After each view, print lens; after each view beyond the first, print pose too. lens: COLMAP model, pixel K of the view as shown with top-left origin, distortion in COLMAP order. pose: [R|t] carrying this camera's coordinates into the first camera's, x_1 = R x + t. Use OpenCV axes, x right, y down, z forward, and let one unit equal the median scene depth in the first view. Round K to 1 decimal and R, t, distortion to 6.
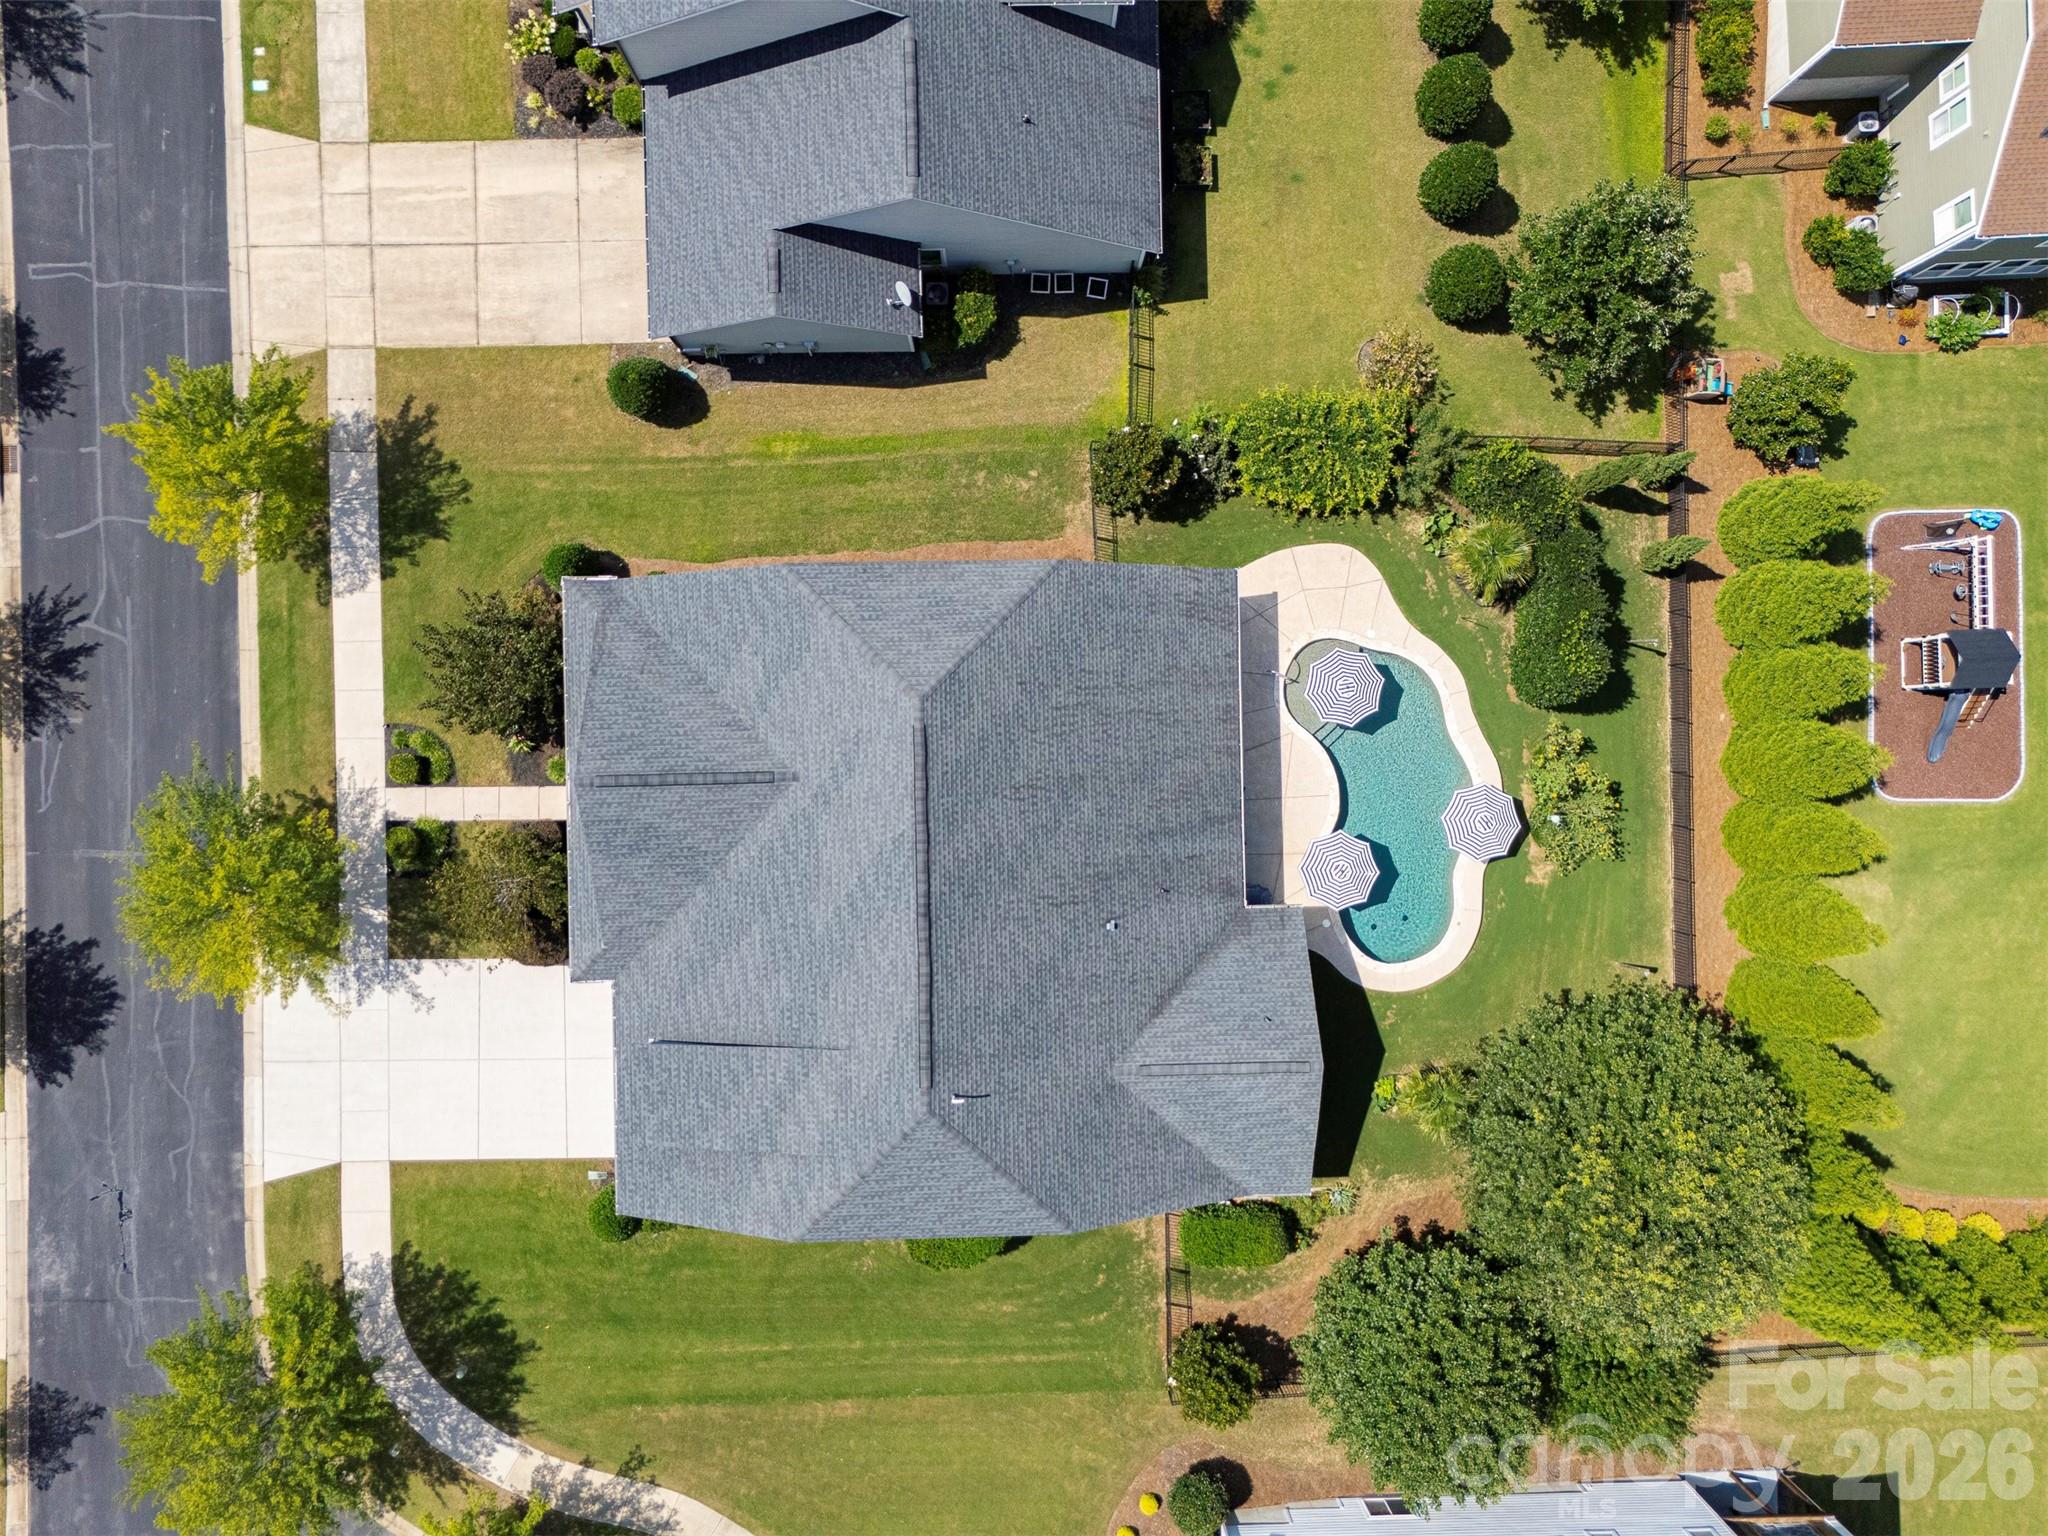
lens RADIAL K [[1506.5, 0, 1047.7], [0, 1506.5, 777.7], [0, 0, 1]] dist [0.048839, -0.029279]
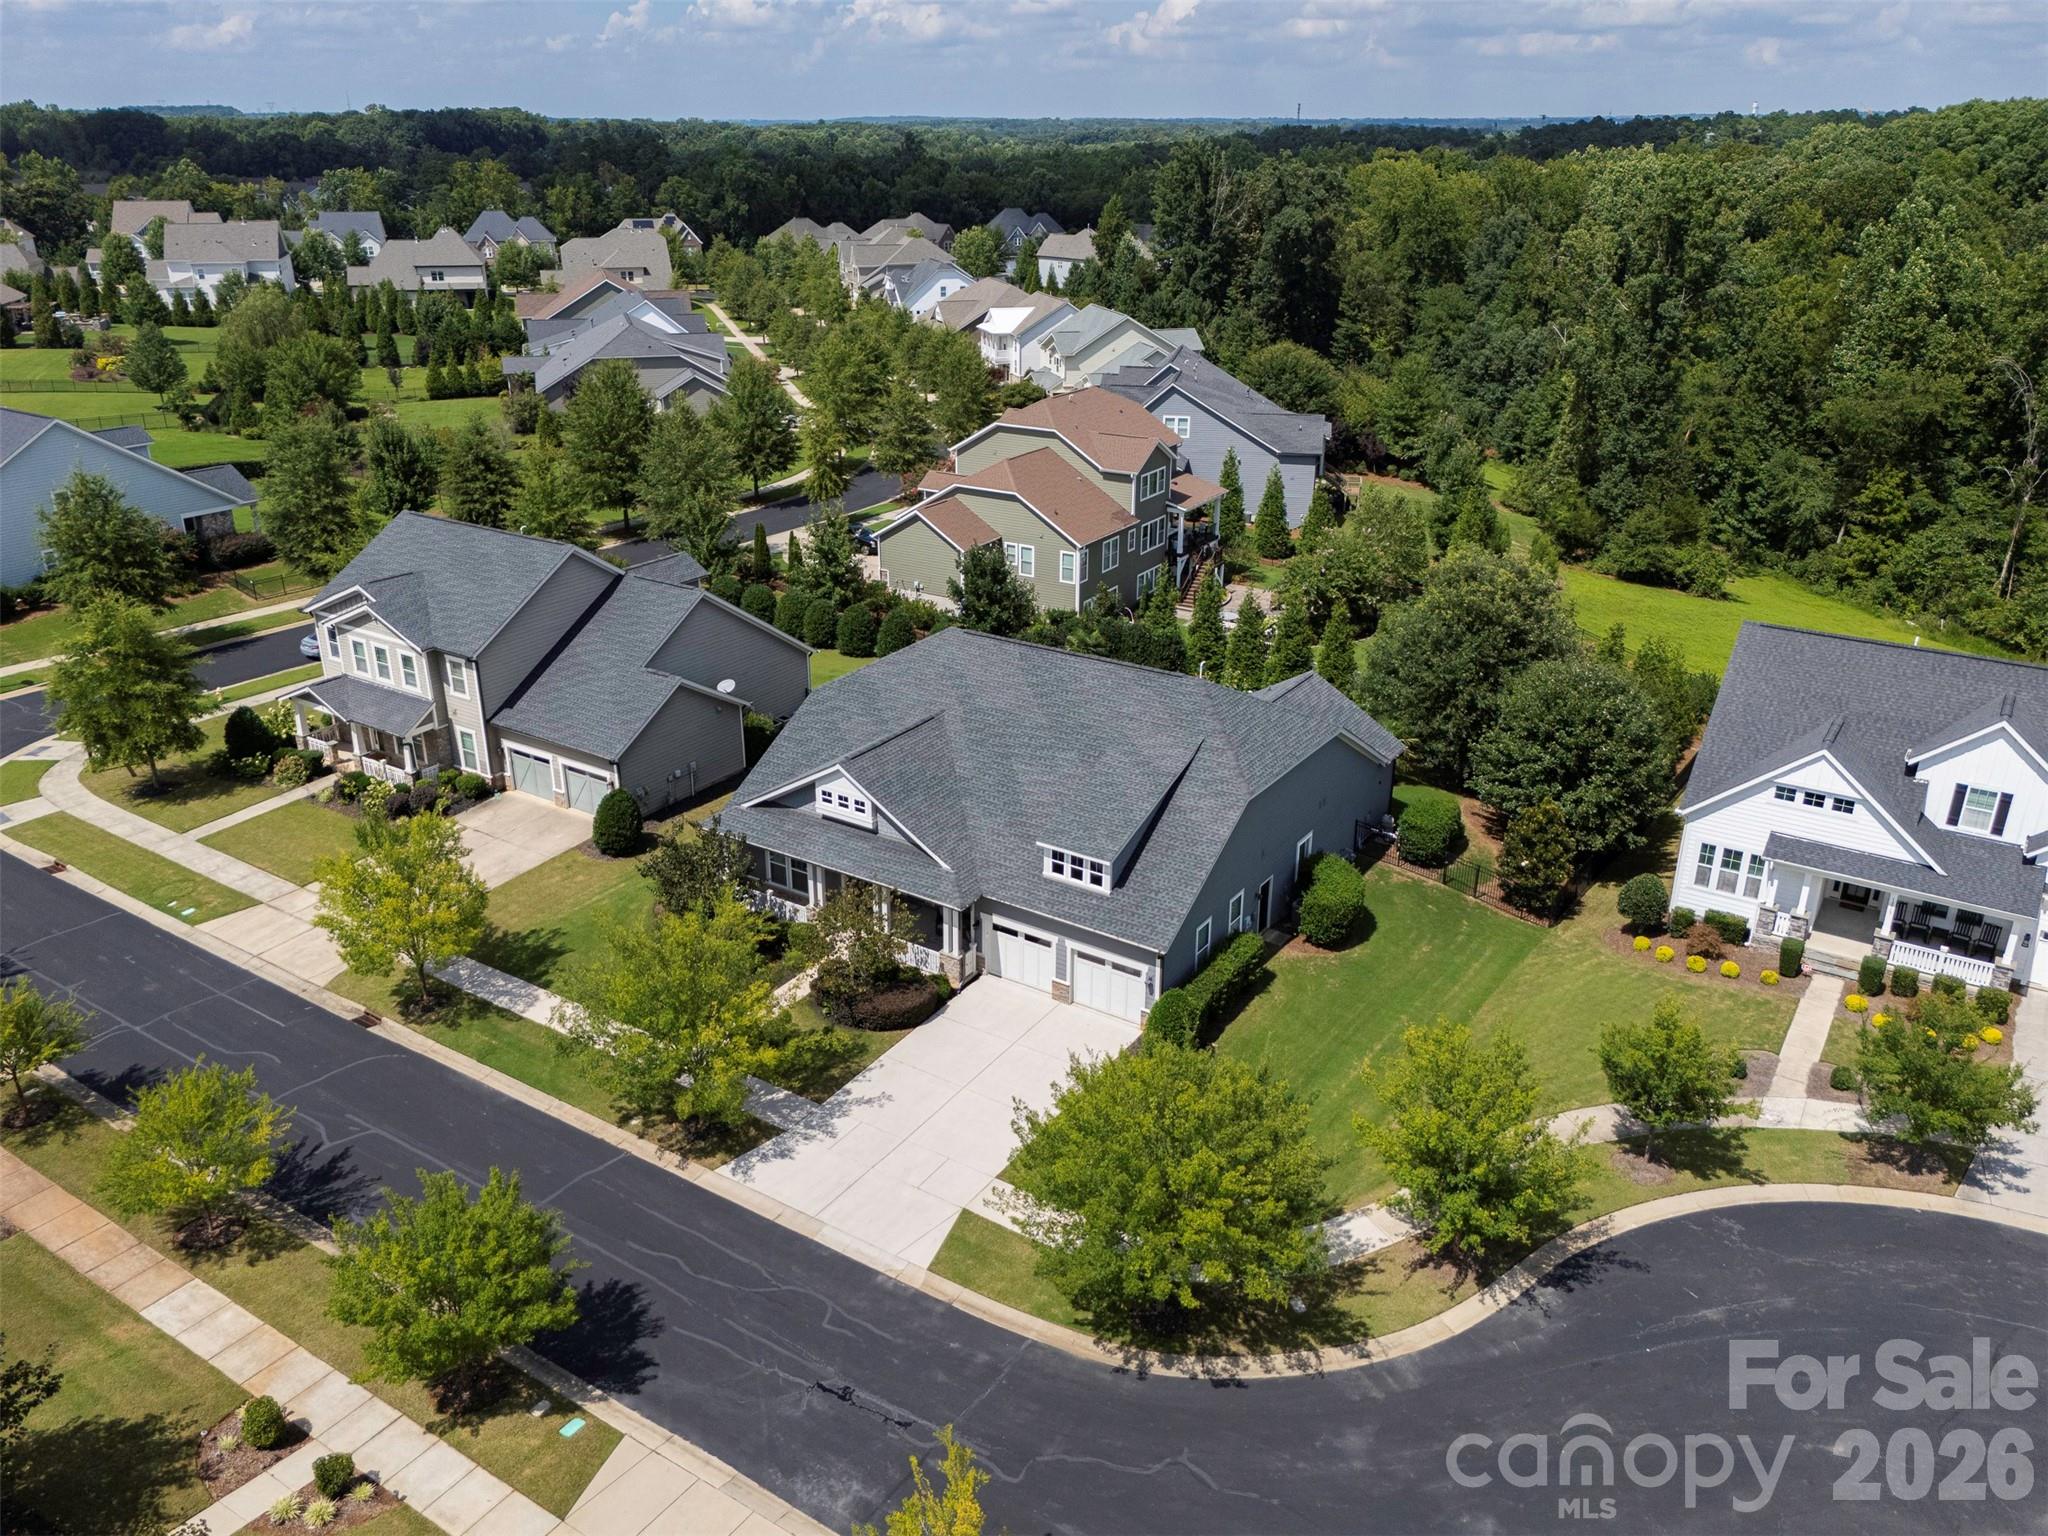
lens RADIAL K [[1506.5, 0, 1047.7], [0, 1506.5, 777.7], [0, 0, 1]] dist [0.048839, -0.029279]
pose [[0.561439, -0.352651, 0.748614, -0.985148], [0.827423, 0.225507, -0.514313, 0.673711], [0.012555, 0.908176, 0.418400, 0.424765]]
